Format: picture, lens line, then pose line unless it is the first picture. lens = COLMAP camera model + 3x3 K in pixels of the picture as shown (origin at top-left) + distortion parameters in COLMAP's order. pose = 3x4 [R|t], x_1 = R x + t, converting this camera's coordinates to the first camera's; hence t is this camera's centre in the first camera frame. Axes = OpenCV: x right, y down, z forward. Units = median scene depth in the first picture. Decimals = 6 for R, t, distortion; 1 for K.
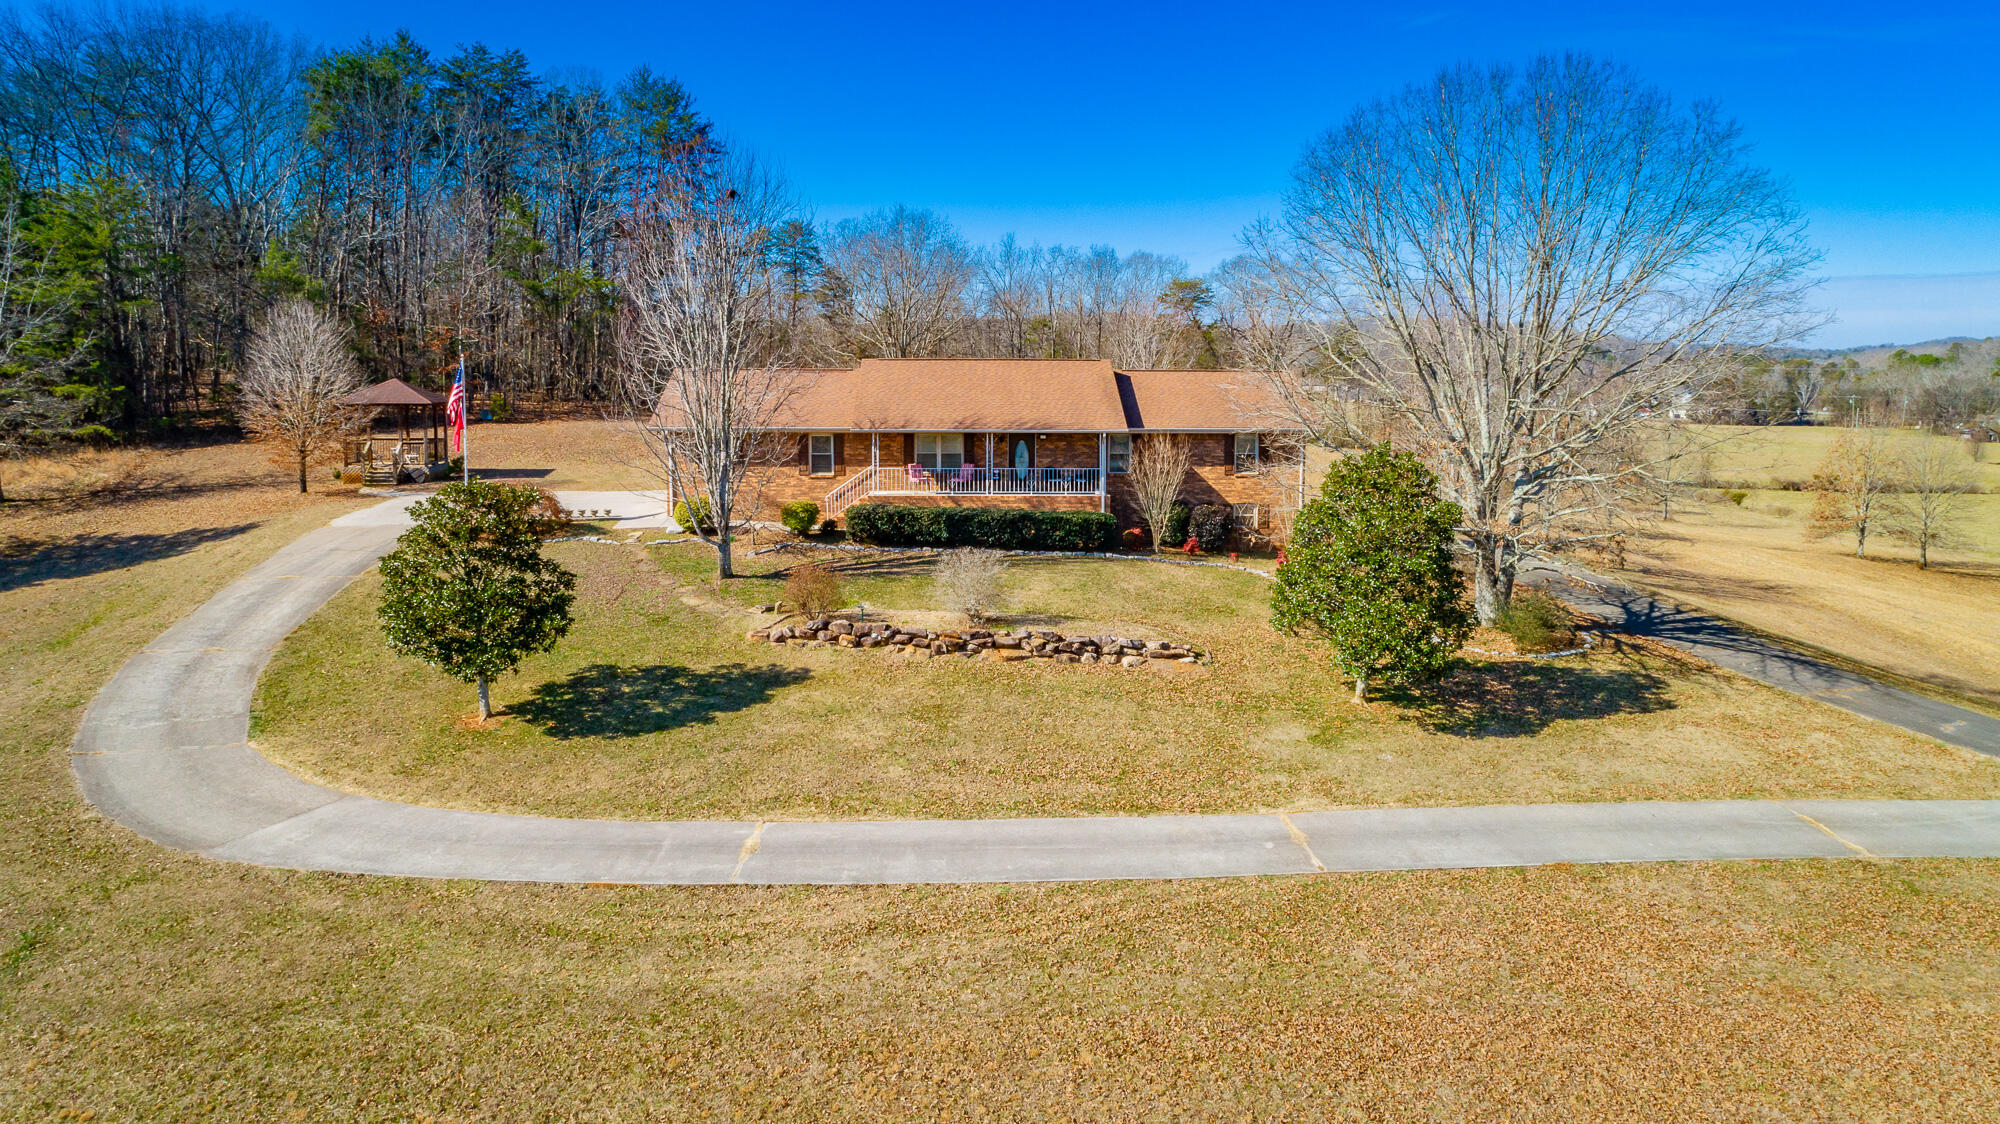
lens RADIAL K [[1392.6, 0, 1000.8], [0, 1392.6, 417.7], [0, 0, 1]] dist [-0.013713, 0.001986]
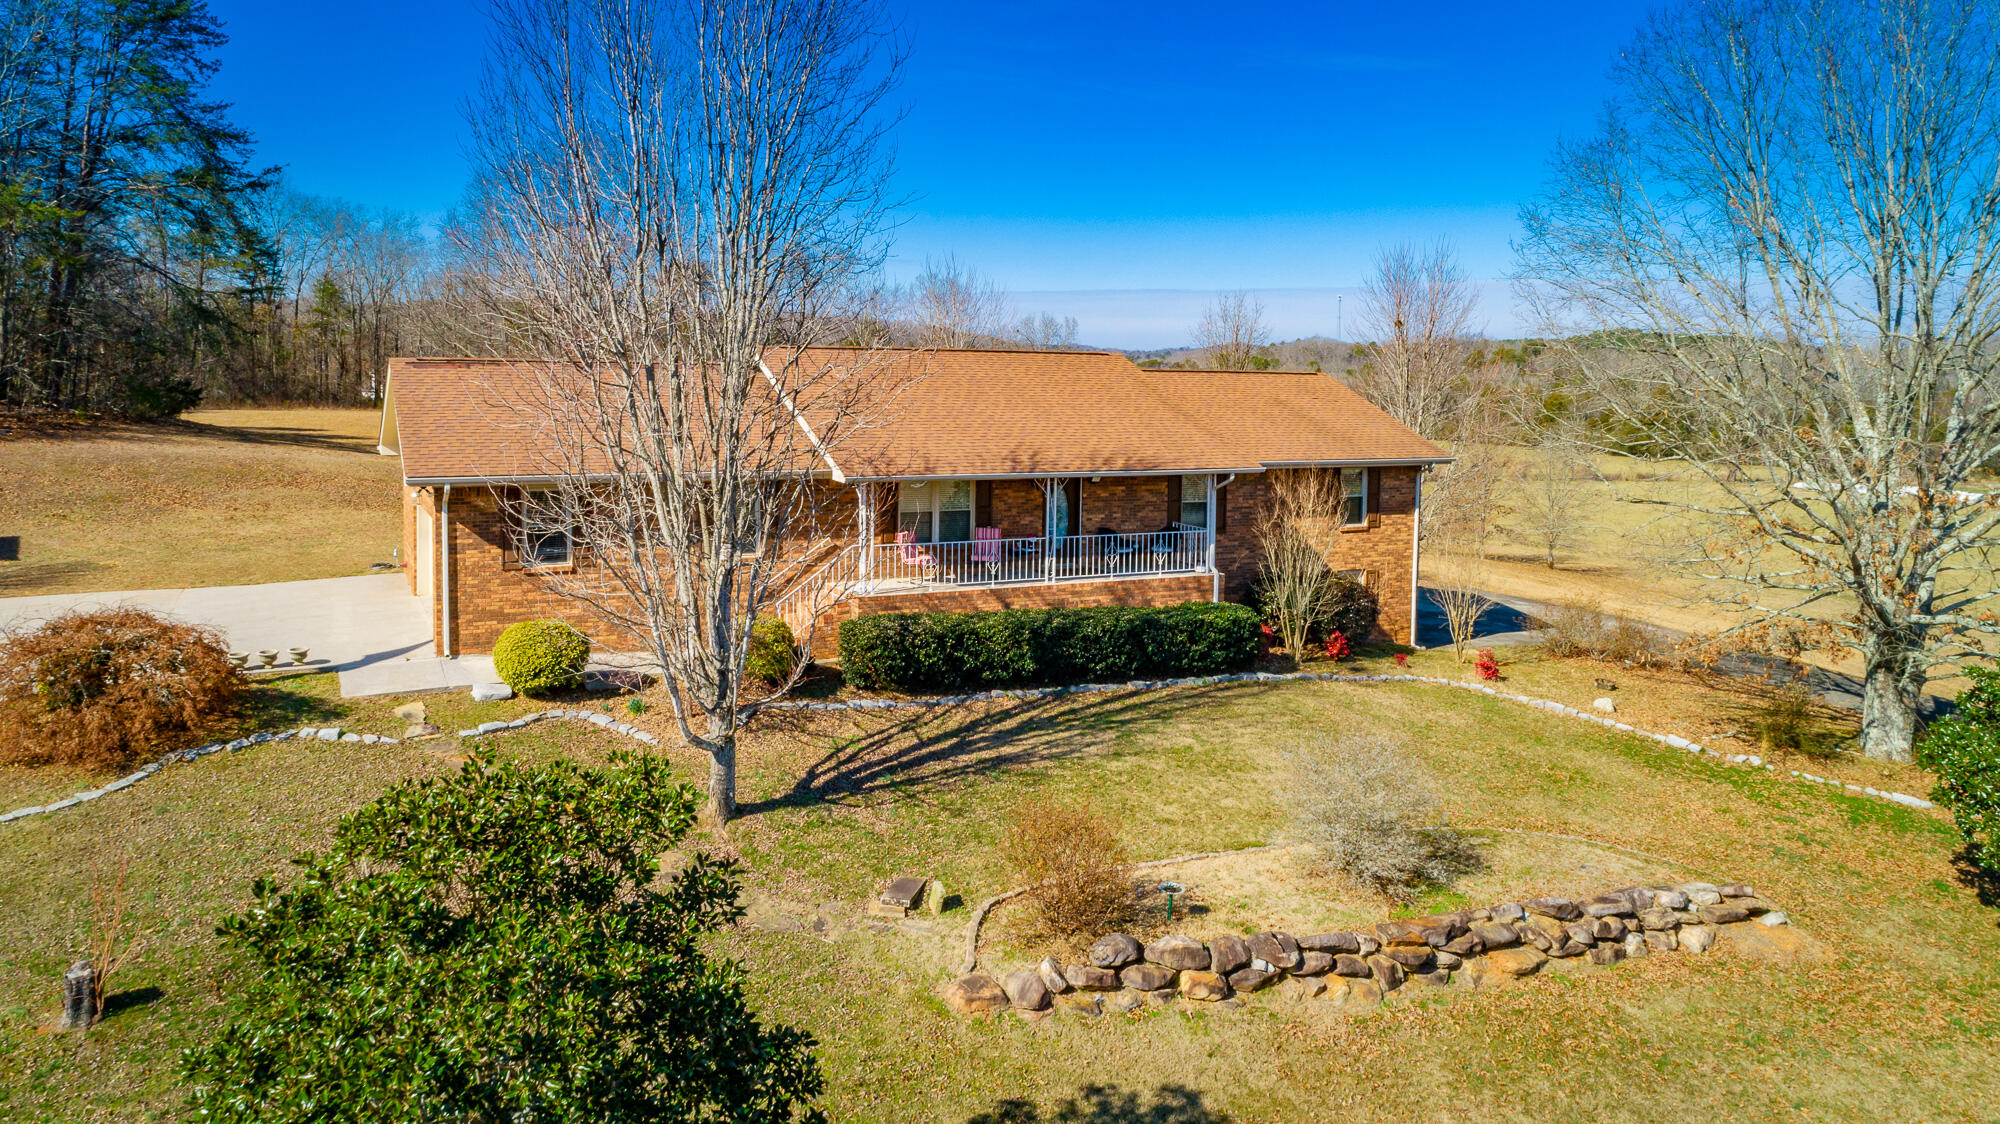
lens RADIAL K [[1381.8, 0, 995.4], [0, 1381.8, 465.3], [0, 0, 1]] dist [-0.015905, 0.000839]
pose [[0.910127, -0.016374, 0.414005, -0.272474], [-0.000255, 0.999196, 0.040079, -0.016982], [-0.414329, -0.036582, 0.909392, 0.499142]]
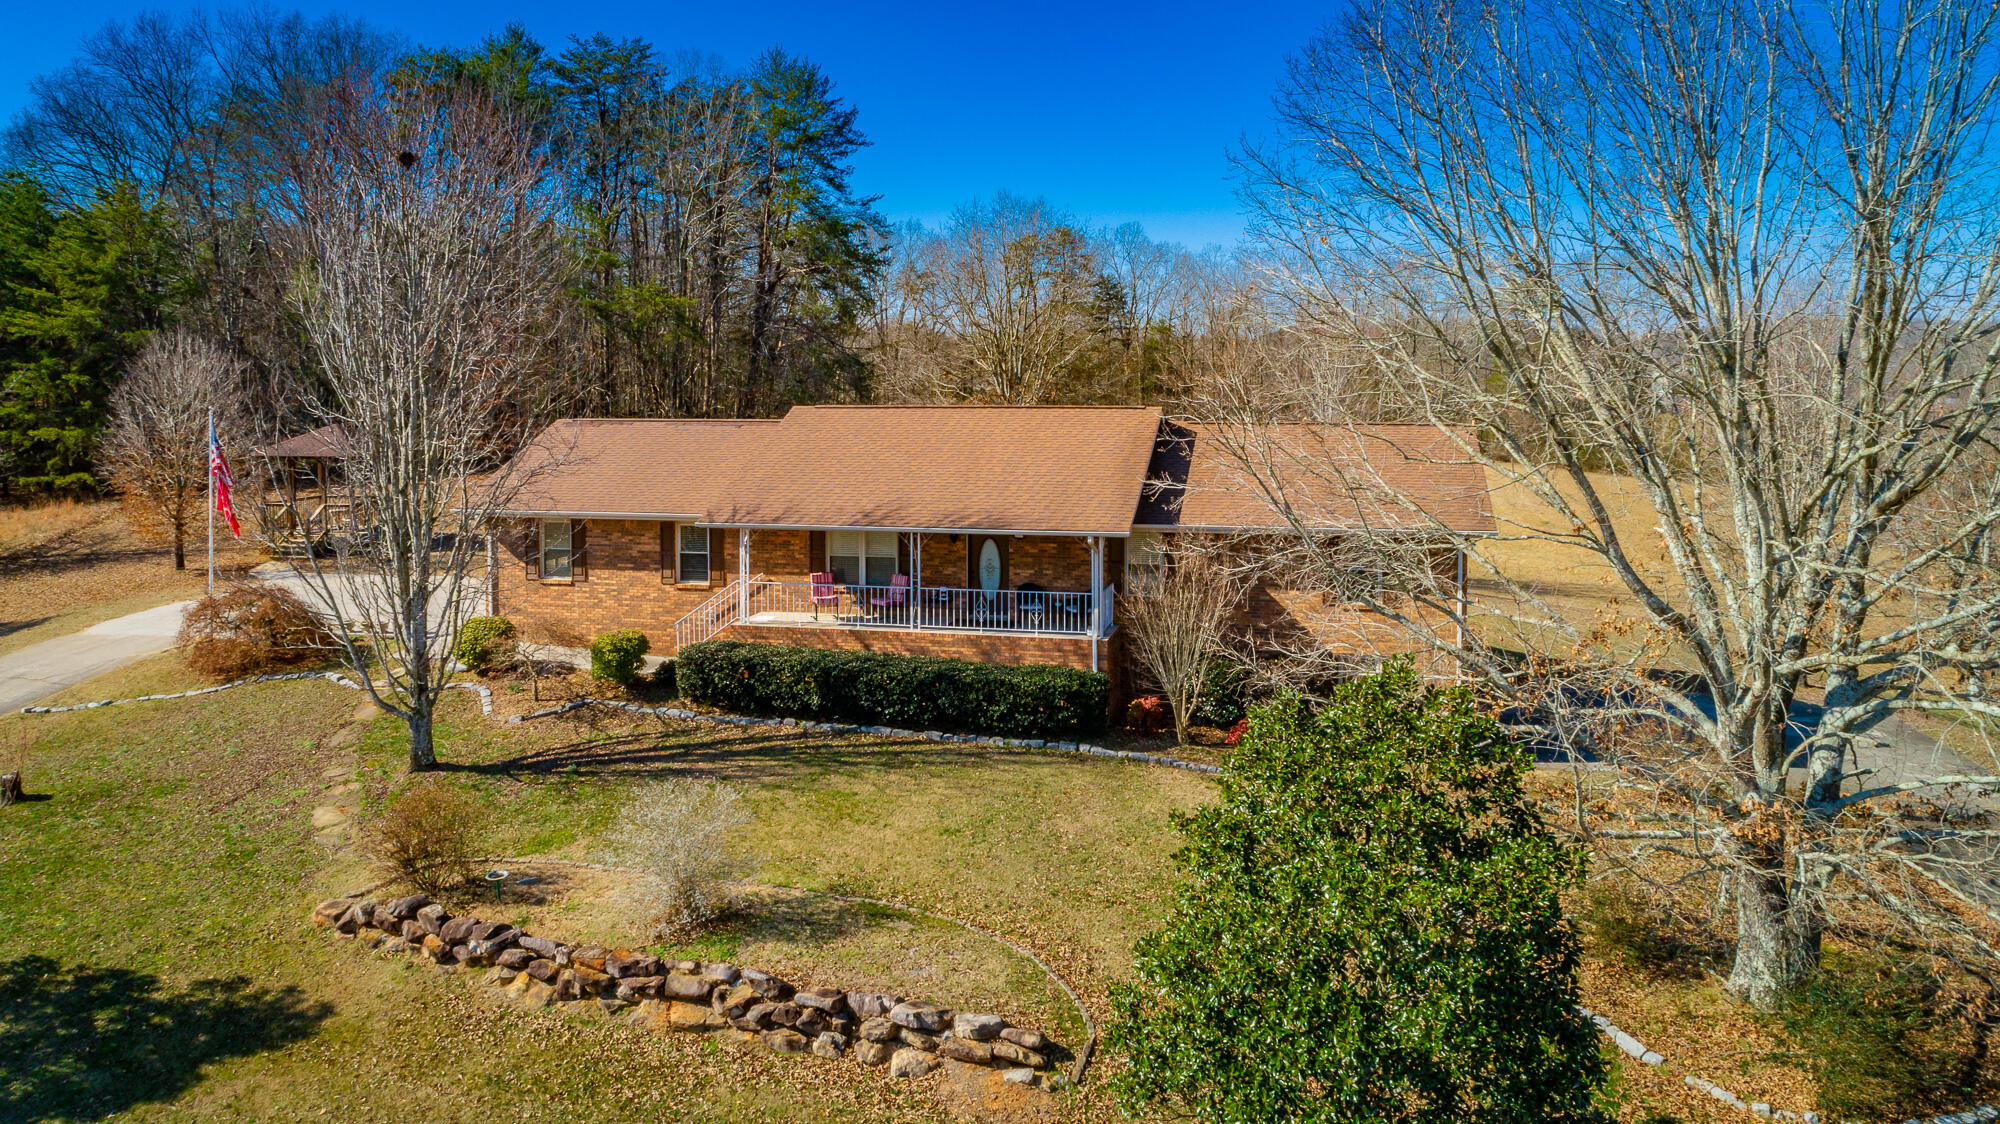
lens RADIAL K [[1412.0, 0, 979.0], [0, 1412.0, 379.4], [0, 0, 1]] dist [-0.018494, 0.006790]
pose [[0.964245, -0.004241, -0.264980, 0.191007], [-0.005675, 0.999312, -0.036645, -0.034540], [0.264953, 0.036838, 0.963557, 0.404973]]
